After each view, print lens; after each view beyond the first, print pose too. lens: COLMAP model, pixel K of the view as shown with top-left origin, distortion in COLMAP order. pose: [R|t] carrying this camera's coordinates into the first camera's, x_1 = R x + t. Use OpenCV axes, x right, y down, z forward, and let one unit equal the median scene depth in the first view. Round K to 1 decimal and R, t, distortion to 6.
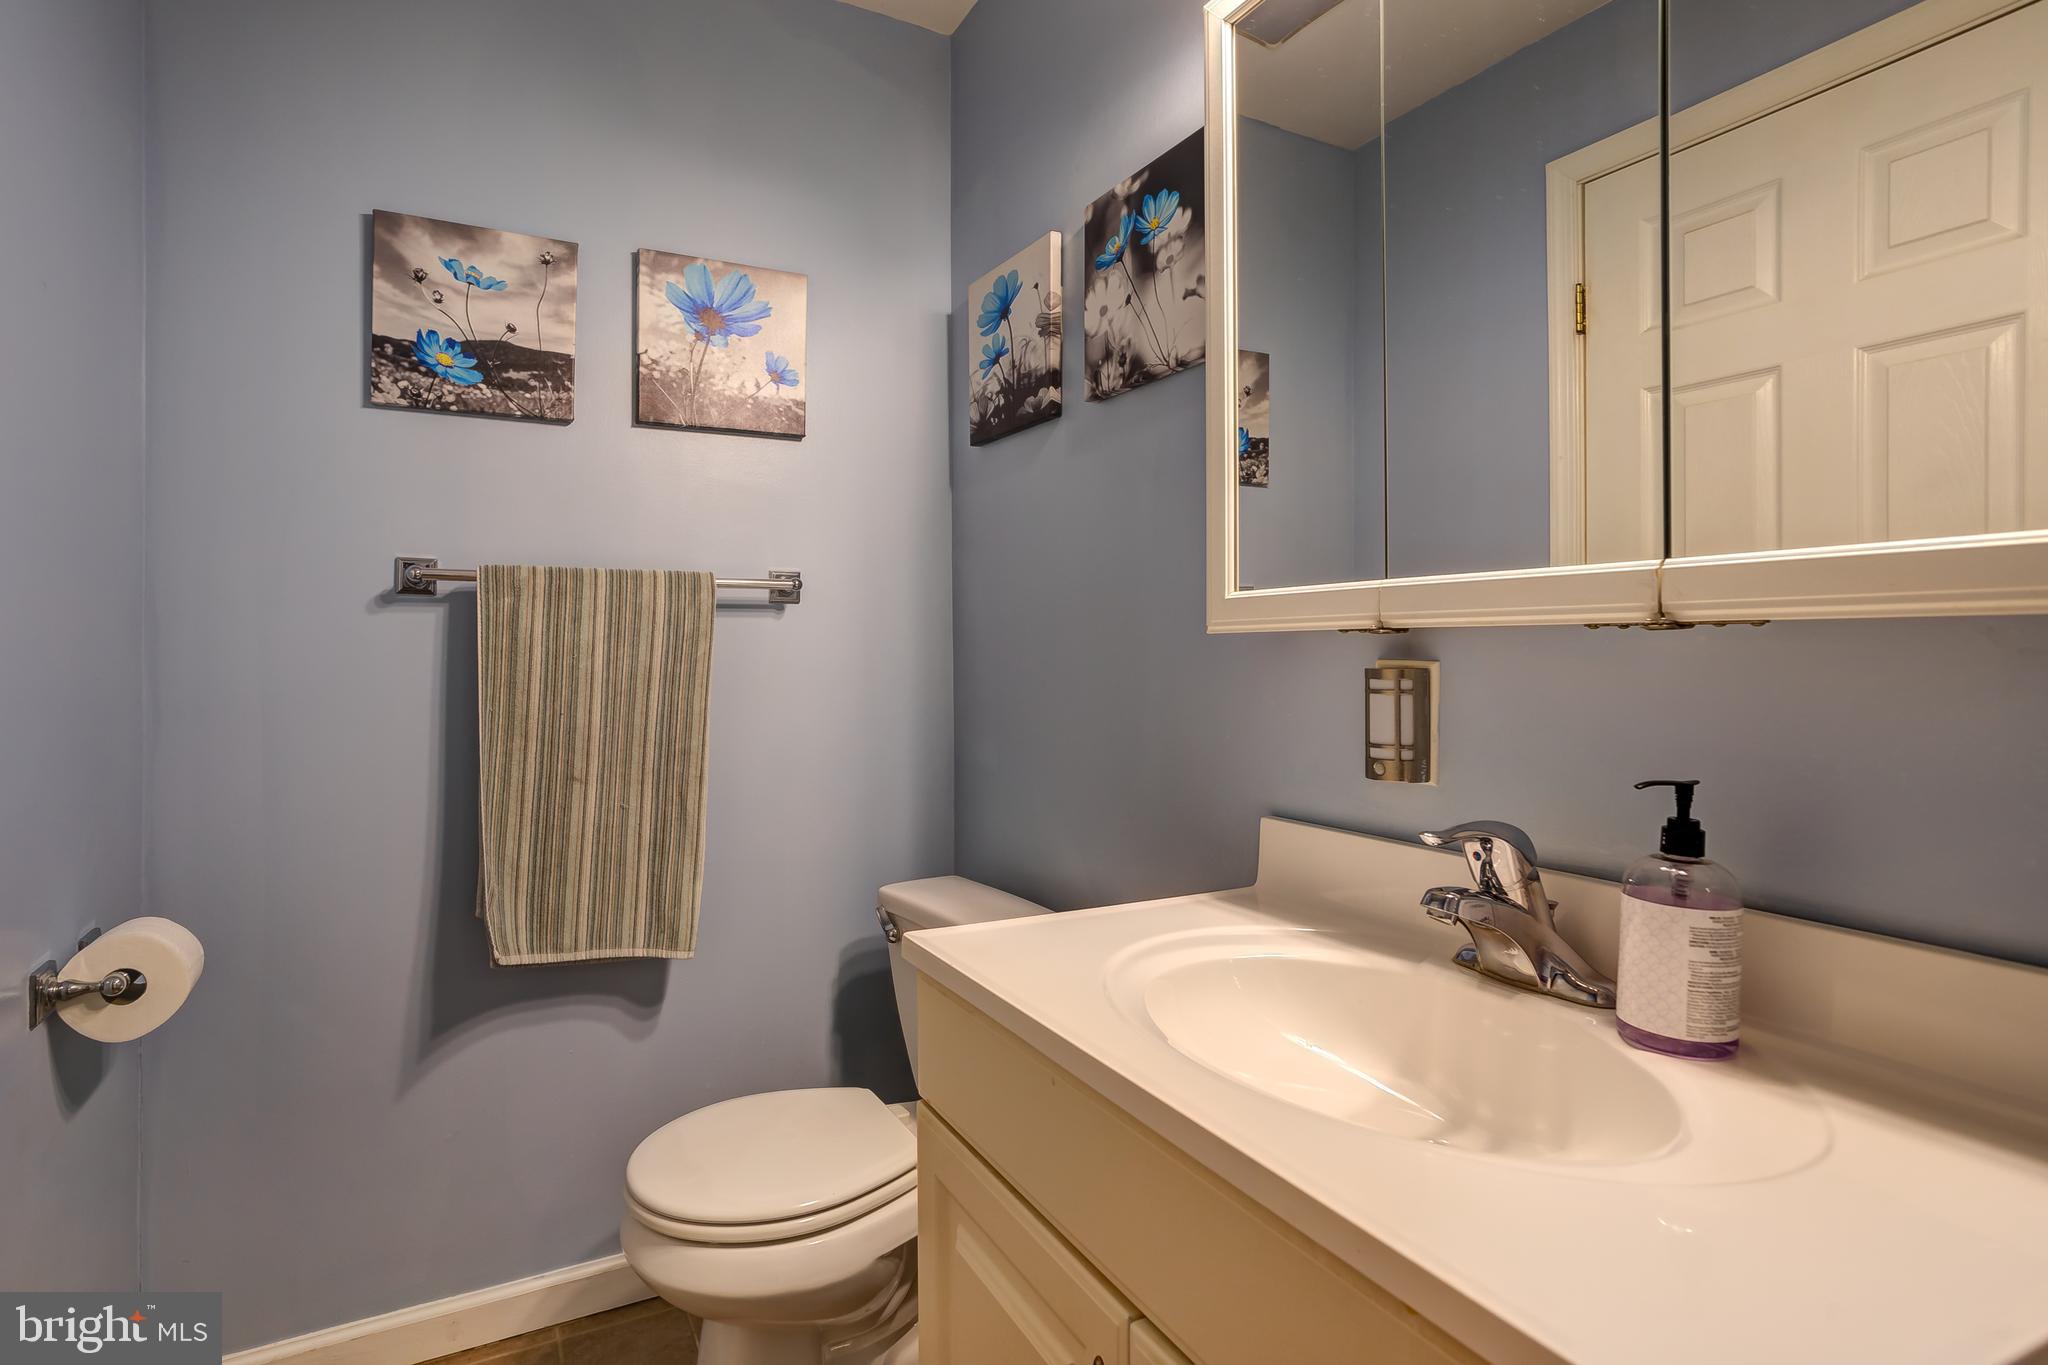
lens RADIAL K [[986.4, 0, 1017.2], [0, 986.4, 673.2], [0, 0, 1]] dist [-0.057888, 0.037847]
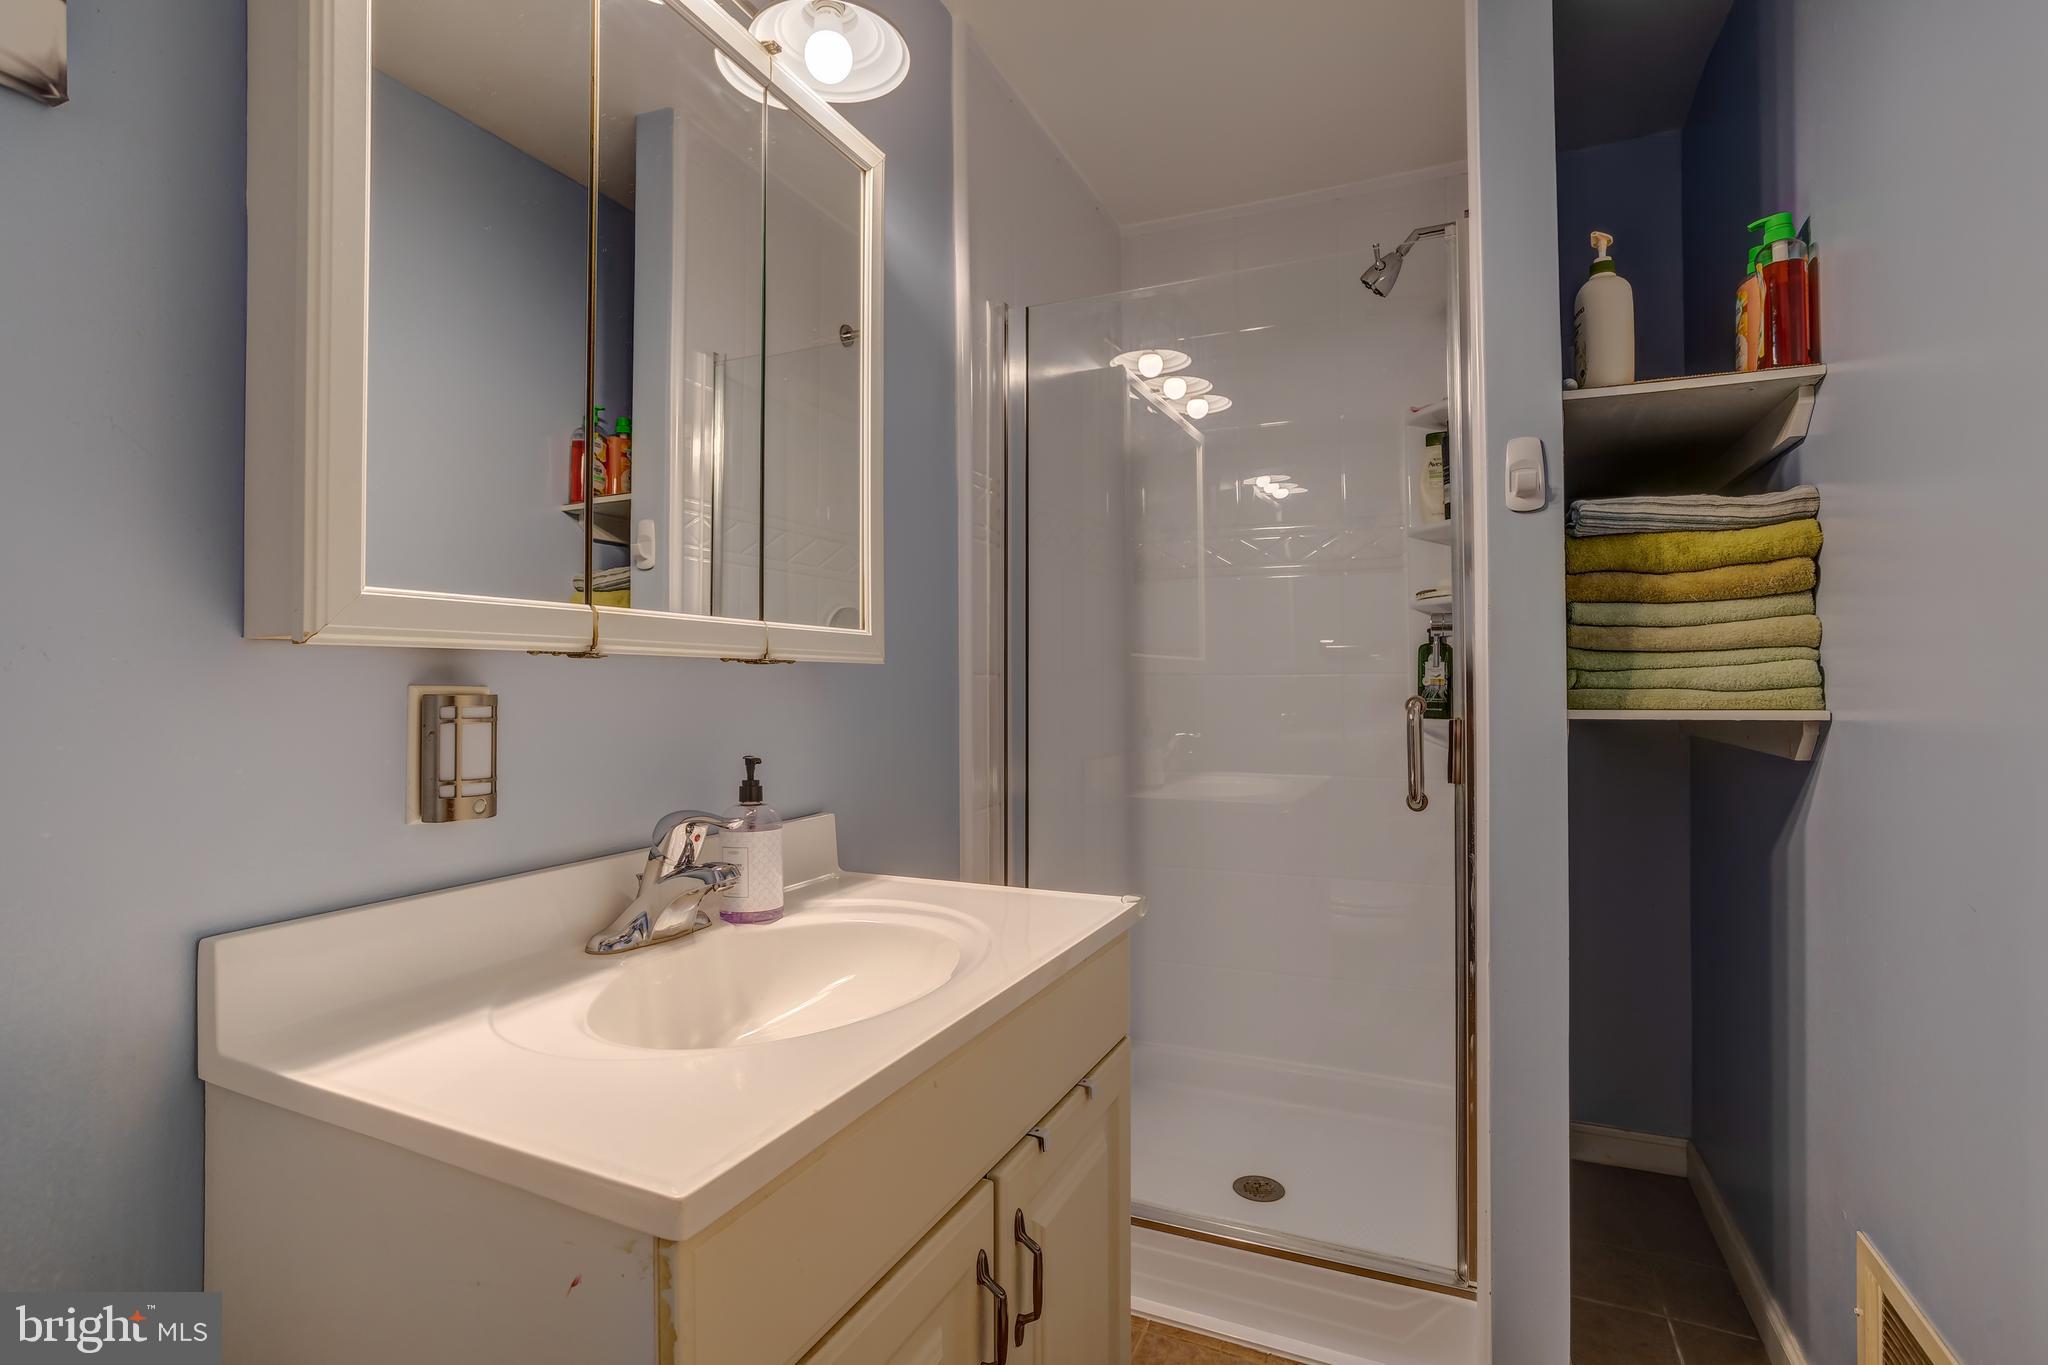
lens RADIAL K [[986.4, 0, 1017.2], [0, 986.4, 673.2], [0, 0, 1]] dist [-0.057888, 0.037847]
pose [[-0.610254, -0.004358, 0.792194, -0.838304], [0.004095, 0.999954, 0.008656, -0.038746], [-0.792195, 0.008526, -0.610208, 1.538753]]
